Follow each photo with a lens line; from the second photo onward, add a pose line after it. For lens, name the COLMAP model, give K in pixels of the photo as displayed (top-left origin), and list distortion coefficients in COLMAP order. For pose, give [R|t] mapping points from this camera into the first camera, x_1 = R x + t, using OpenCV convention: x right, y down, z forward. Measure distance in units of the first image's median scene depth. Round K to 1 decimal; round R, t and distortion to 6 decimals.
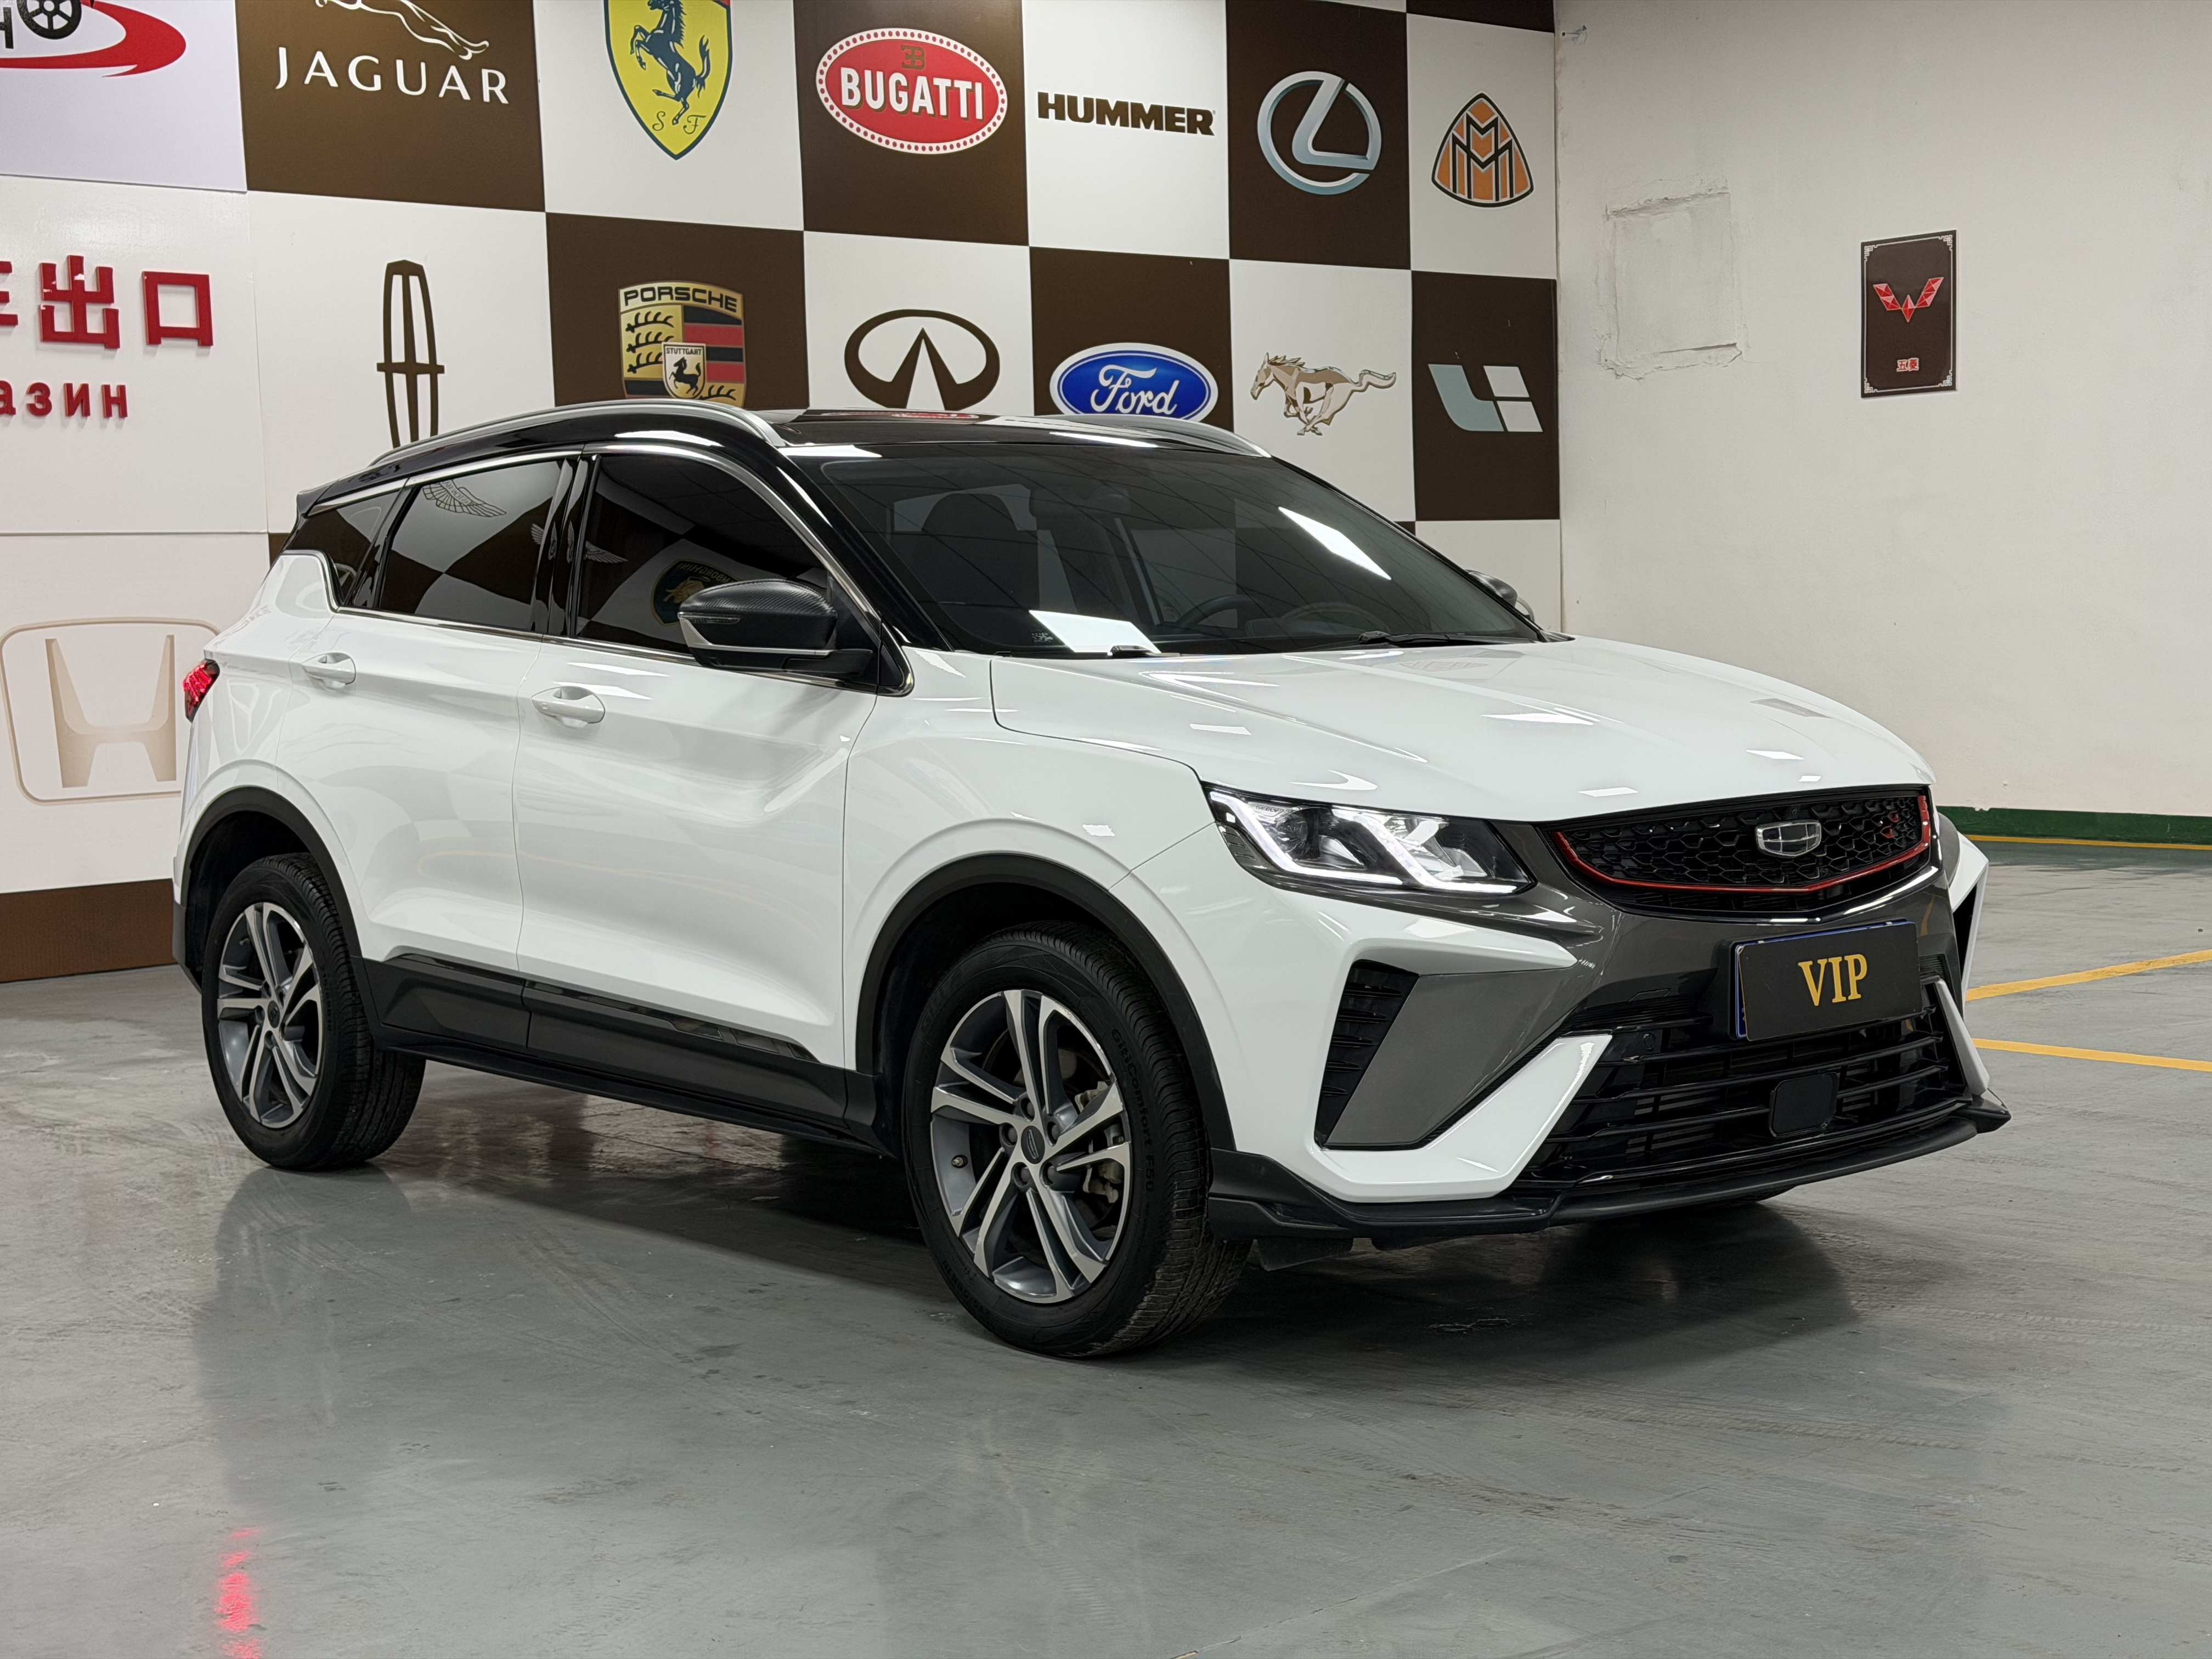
lens RADIAL K [[3034.7, 0, 1100.9], [0, 3034.7, 843.5], [0, 0, 1]] dist [0.199038, -0.433206]
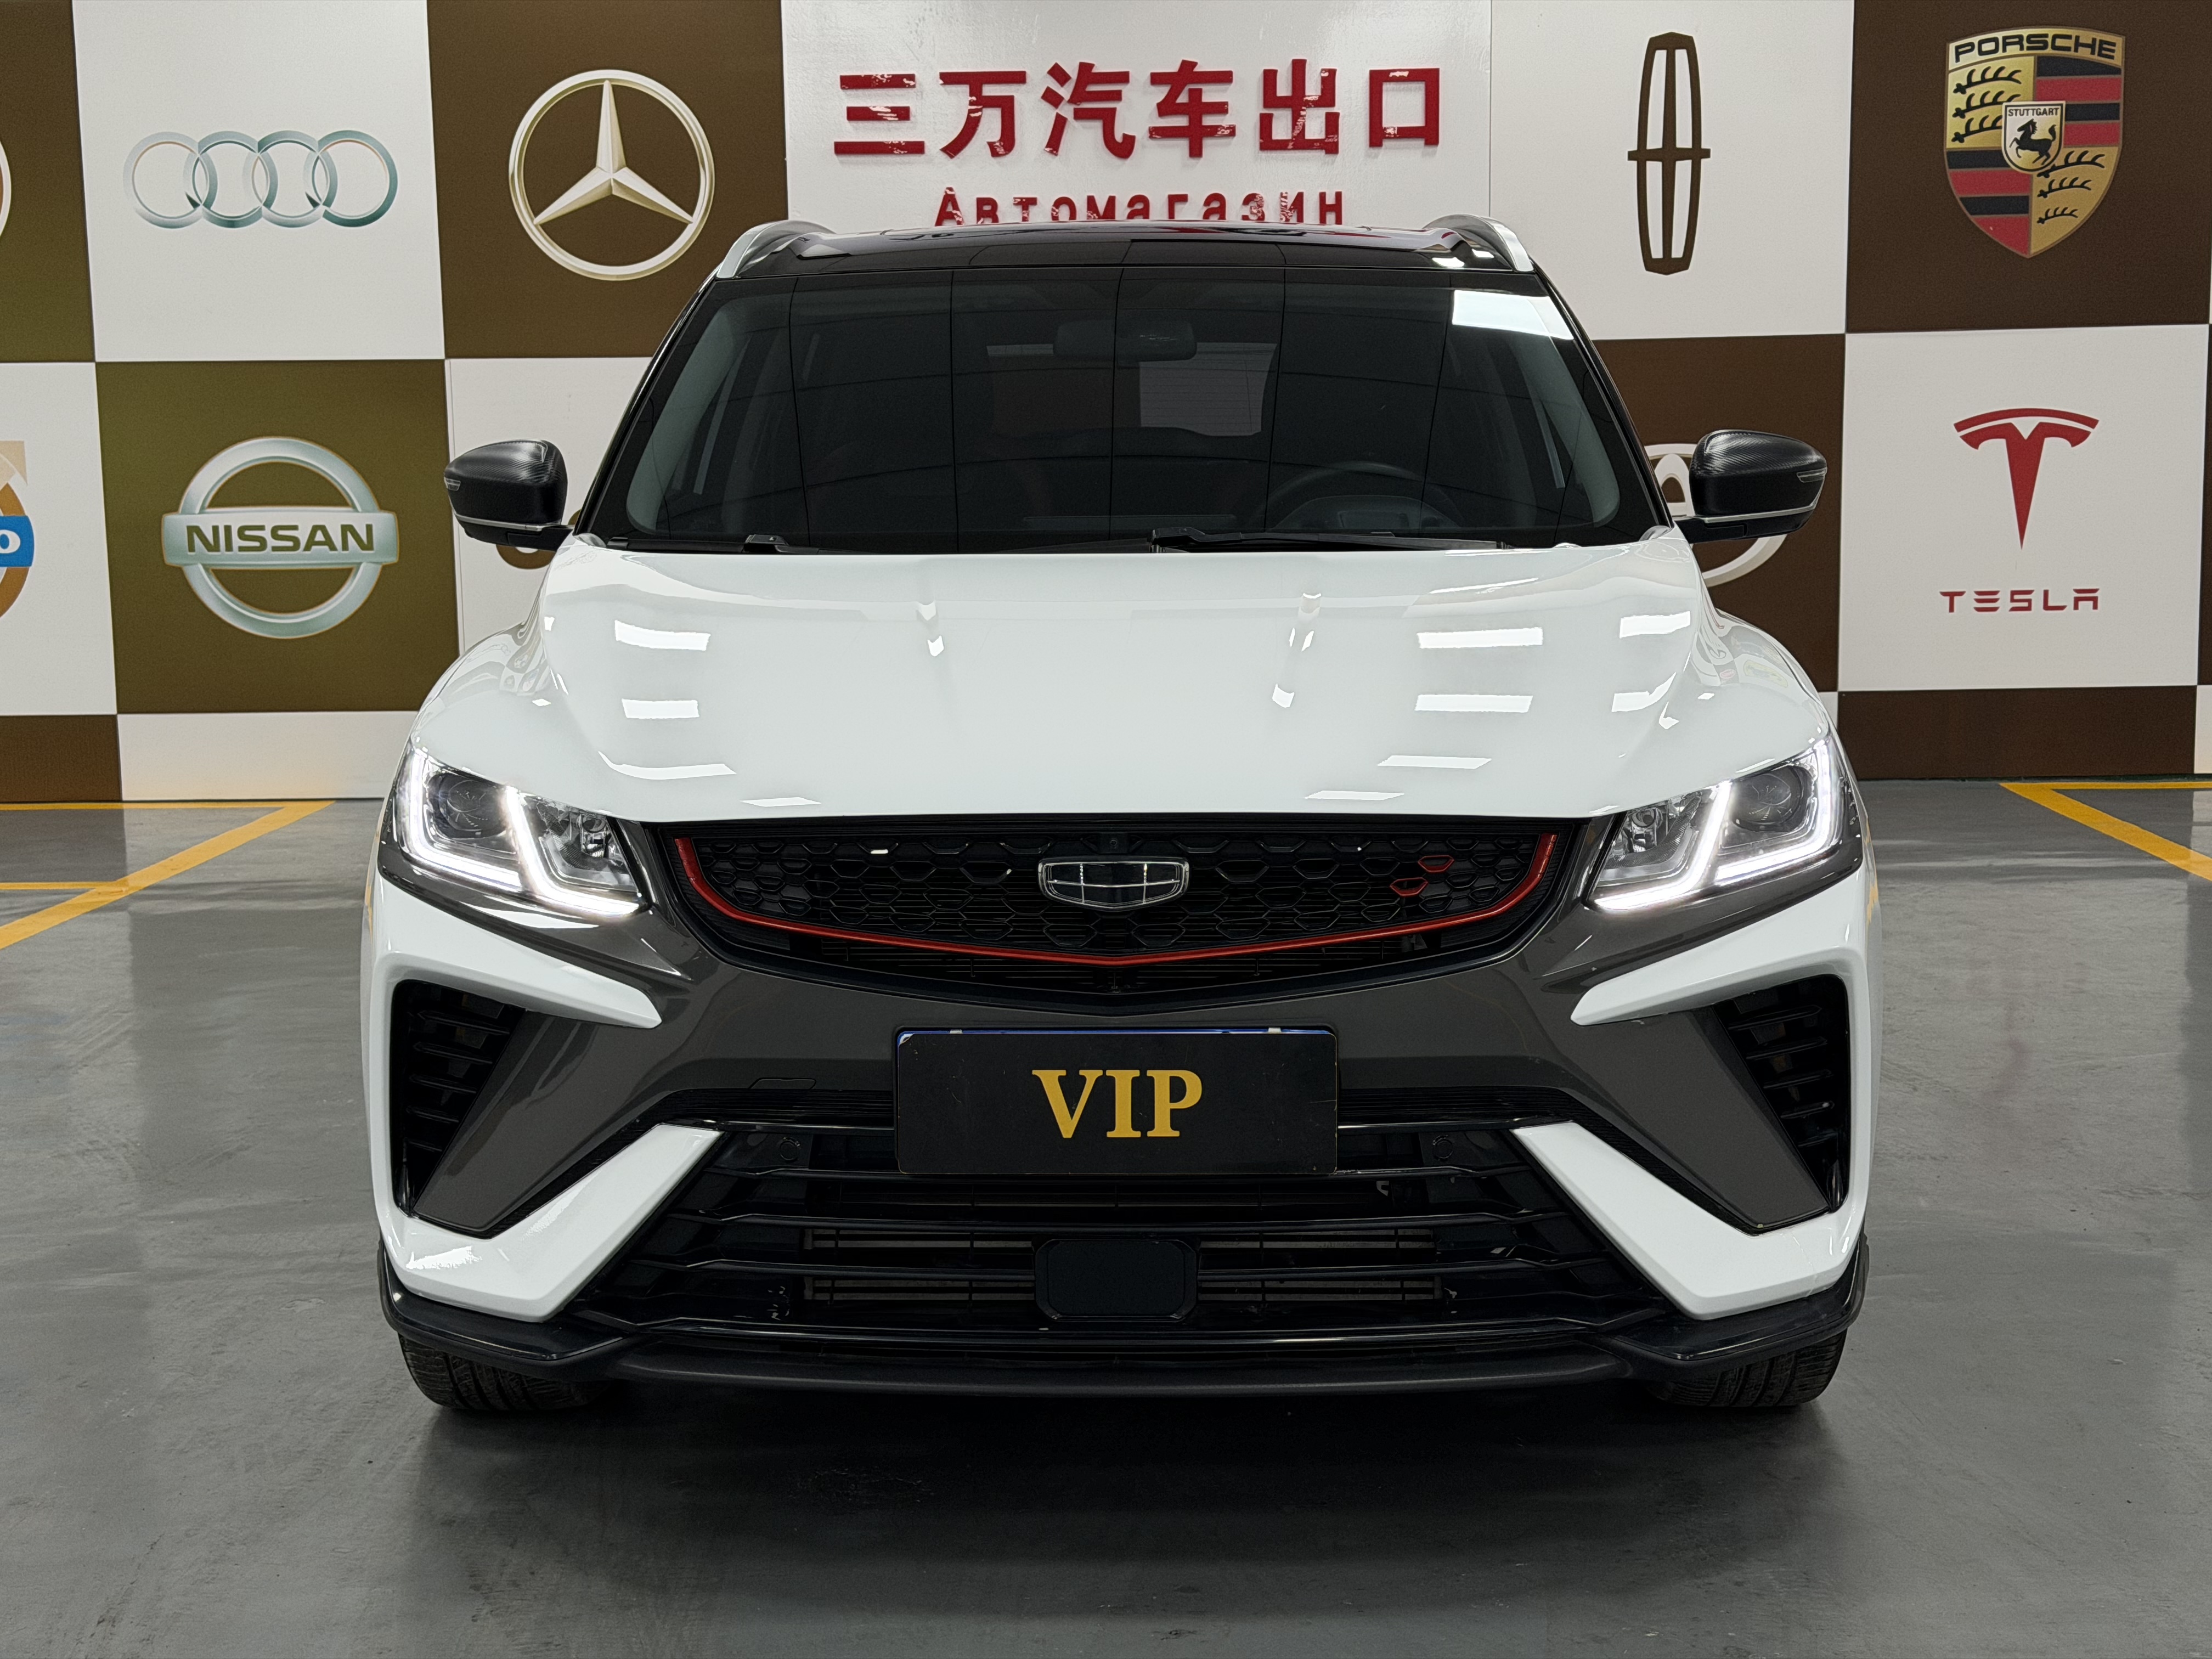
lens RADIAL K [[3044.3, 0, 1106.0], [0, 3044.3, 829.5], [0, 0, 1]] dist [0.209086, -0.475188]
pose [[0.742135, 0.107060, -0.661645, 0.260542], [-0.061509, 0.993874, 0.091826, -0.029160], [0.667422, -0.027450, 0.744173, 0.199053]]
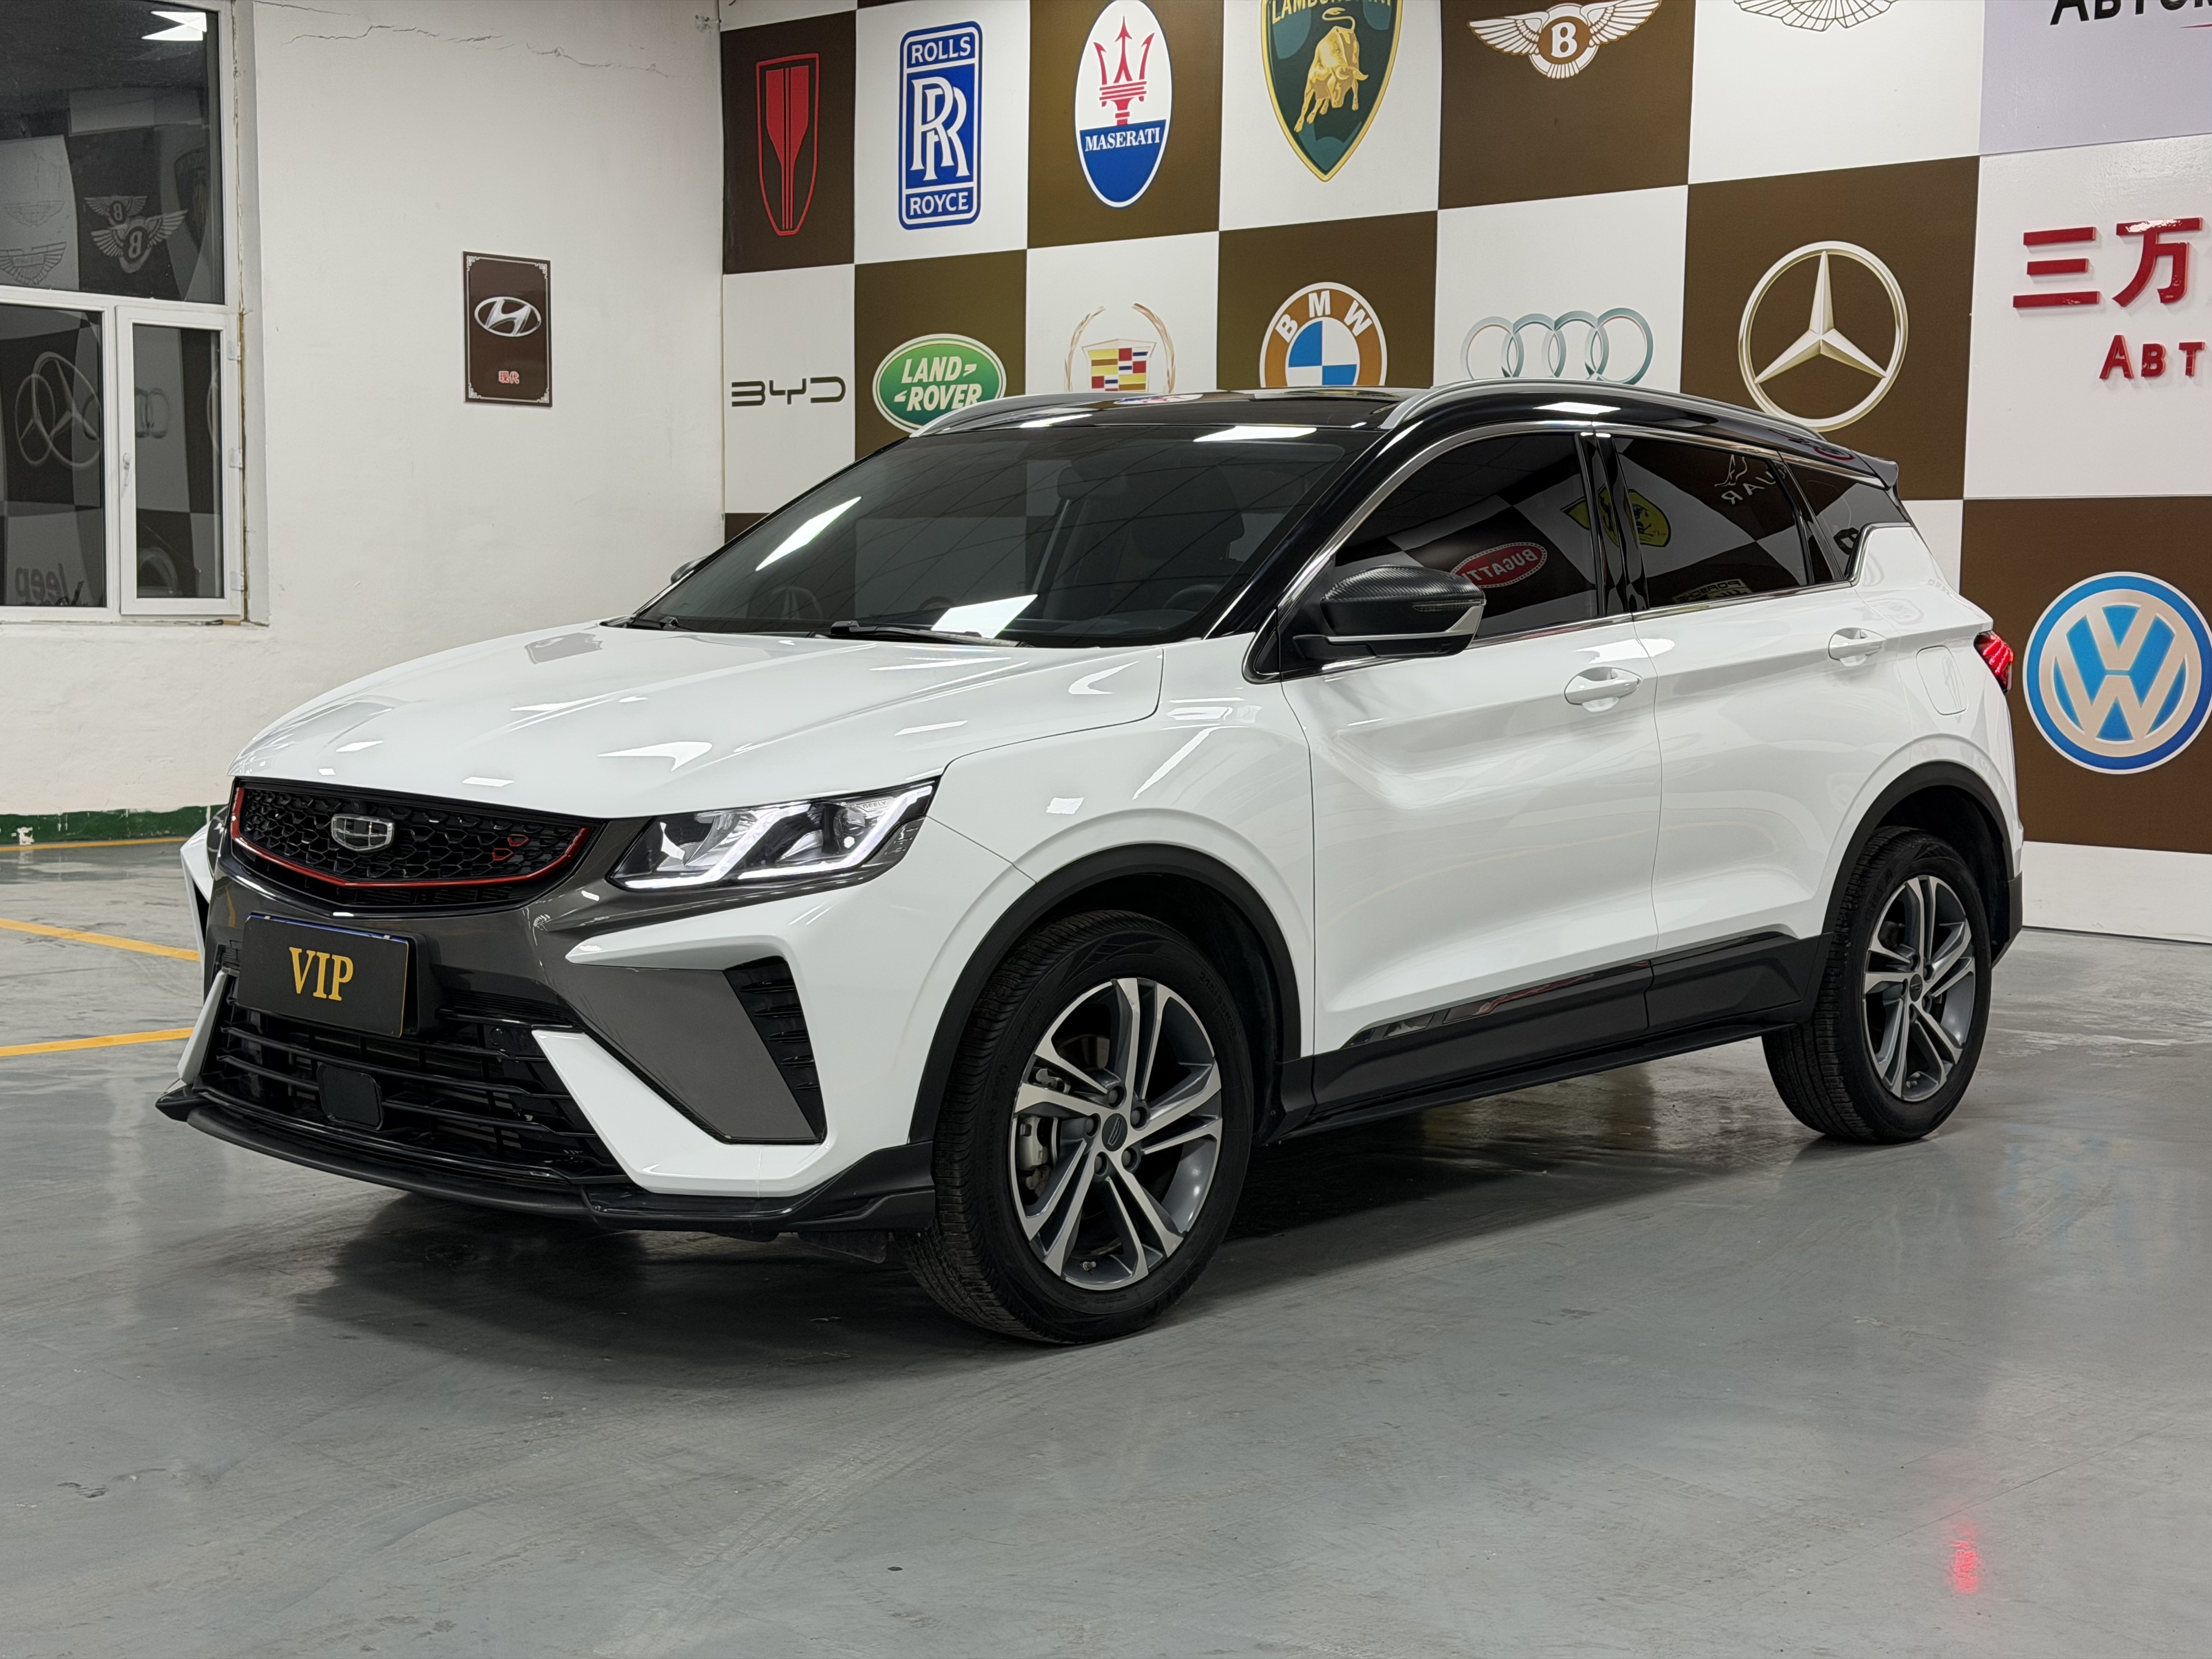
lens RADIAL K [[3153.5, 0, 1070.0], [0, 3153.5, 744.3], [0, 0, 1]] dist [0.207383, -0.433738]
pose [[0.083782, 0.085446, -0.992814, 0.519396], [-0.095208, 0.992445, 0.077380, -0.054598], [0.991925, 0.088041, 0.091285, 0.454766]]
